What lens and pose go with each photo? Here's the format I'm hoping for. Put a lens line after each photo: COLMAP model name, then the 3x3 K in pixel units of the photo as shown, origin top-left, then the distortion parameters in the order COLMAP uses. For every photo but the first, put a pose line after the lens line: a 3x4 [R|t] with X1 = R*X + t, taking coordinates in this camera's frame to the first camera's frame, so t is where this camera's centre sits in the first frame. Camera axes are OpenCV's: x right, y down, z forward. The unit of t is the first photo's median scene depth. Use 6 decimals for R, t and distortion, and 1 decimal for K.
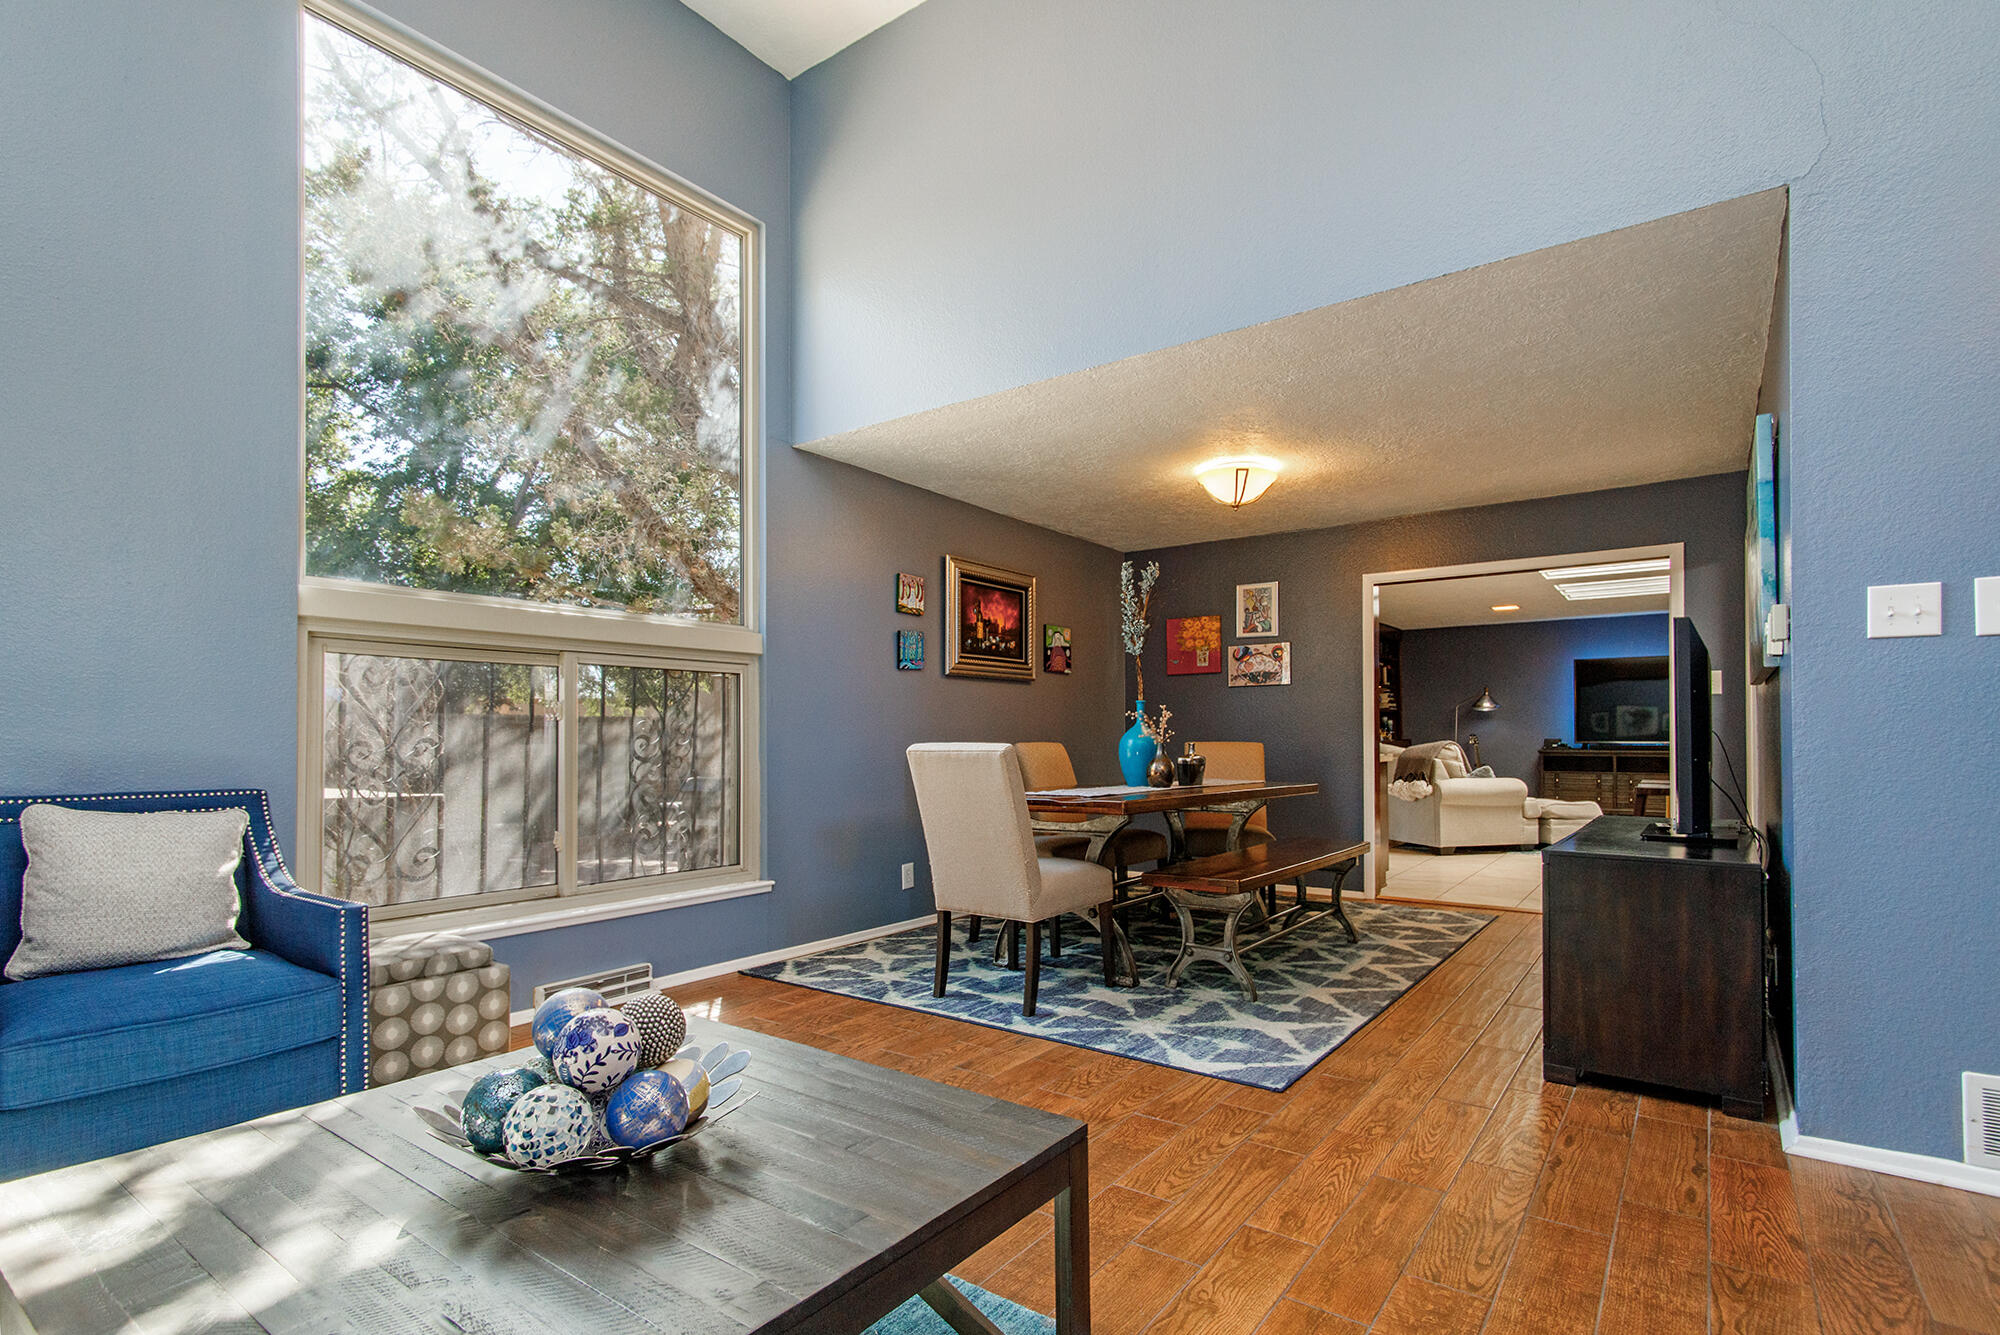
lens RADIAL K [[959.2, 0, 981.0], [0, 959.2, 728.2], [0, 0, 1]] dist [0.011172, -0.002469]
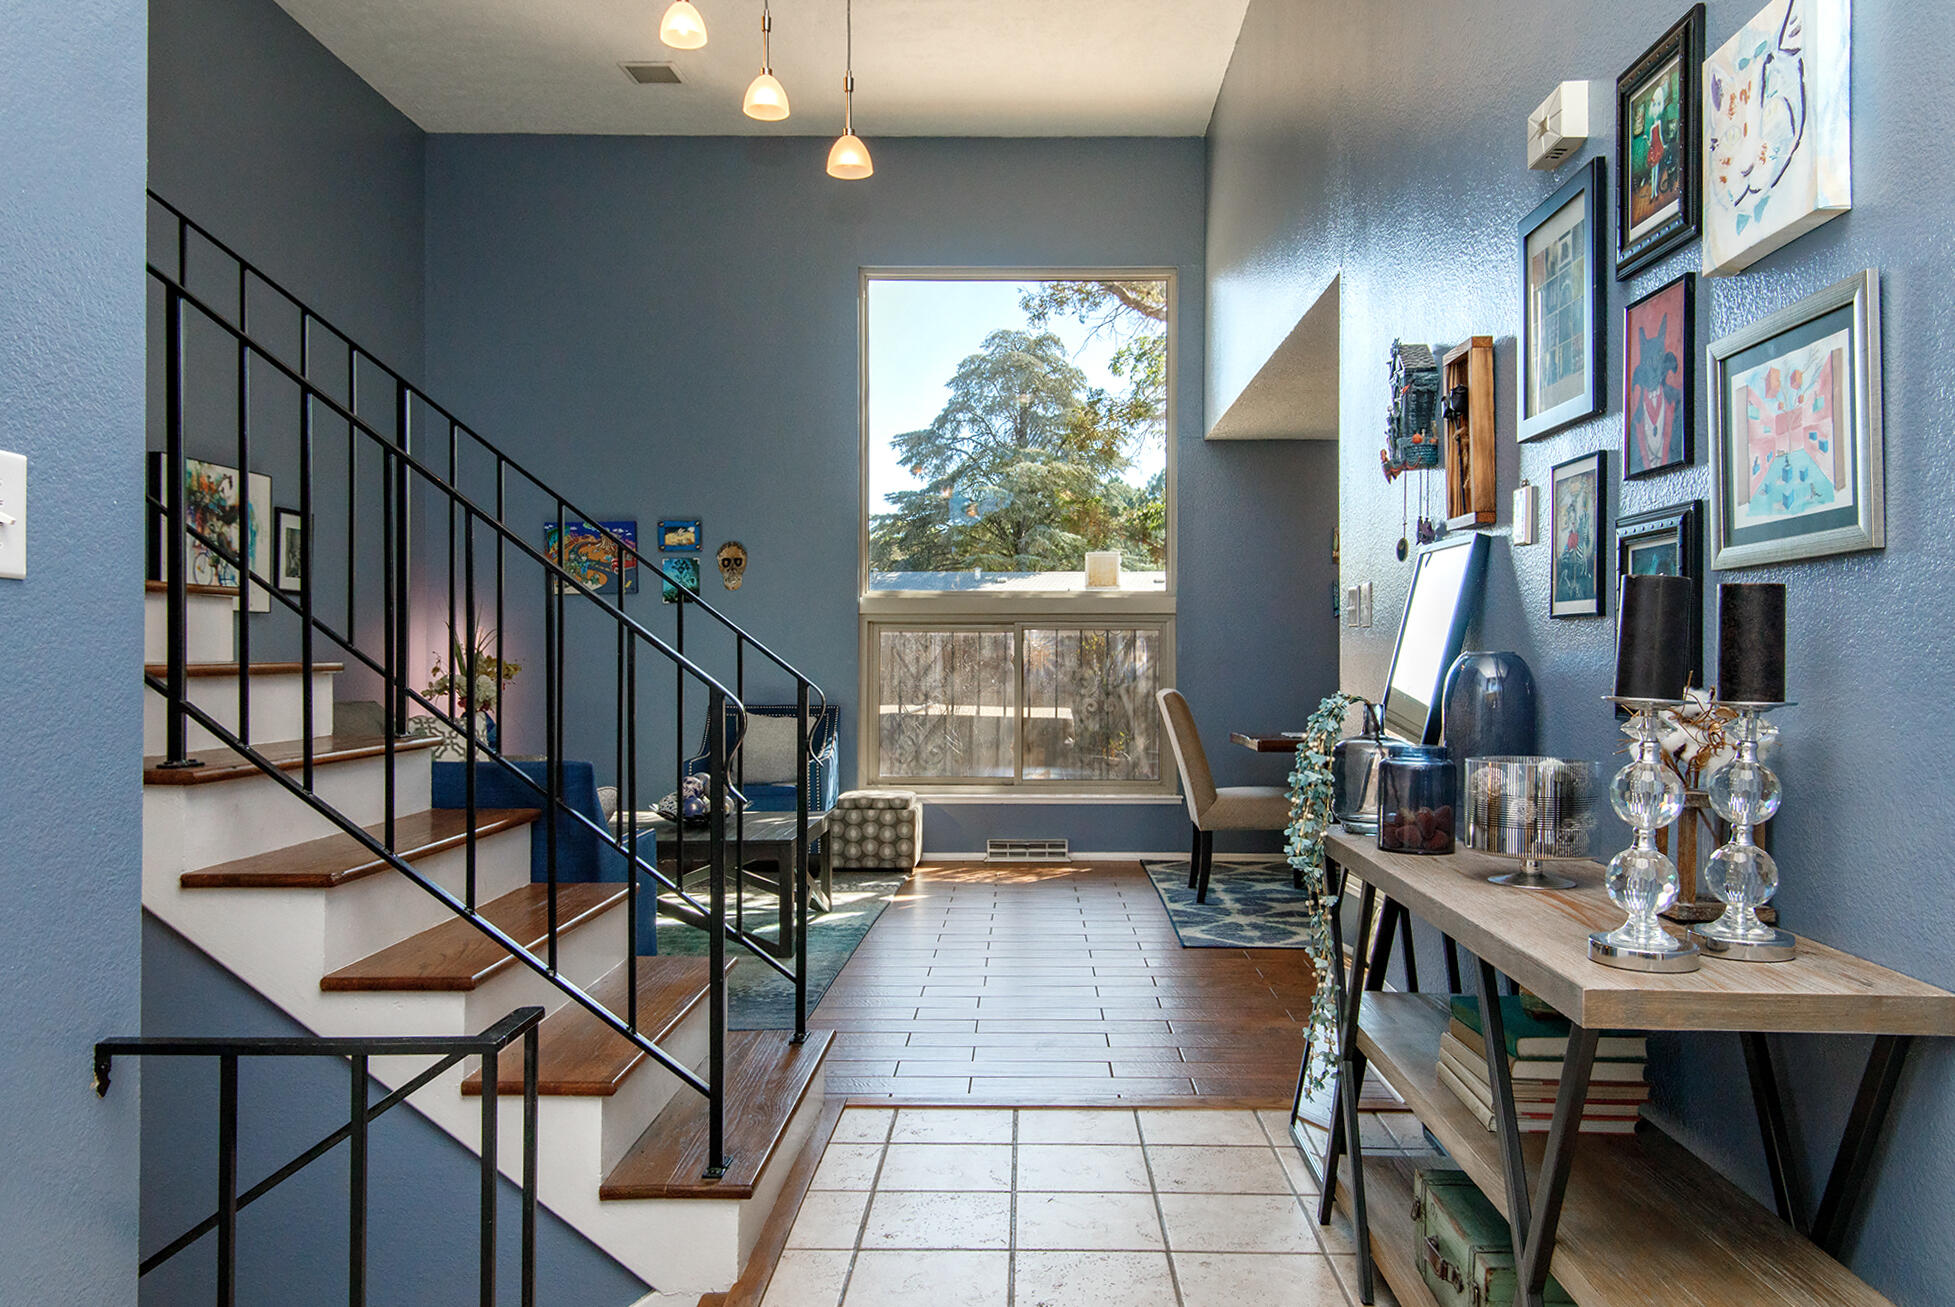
lens RADIAL K [[1513.6, 0, 991.3], [0, 1513.6, 657.8], [0, 0, 1]] dist [0.044614, 0.000941]
pose [[0.579005, 0.001496, -0.815323, 1.182134], [0.003570, 0.999984, 0.004369, -0.028558], [0.815316, -0.005440, 0.578991, -0.312432]]
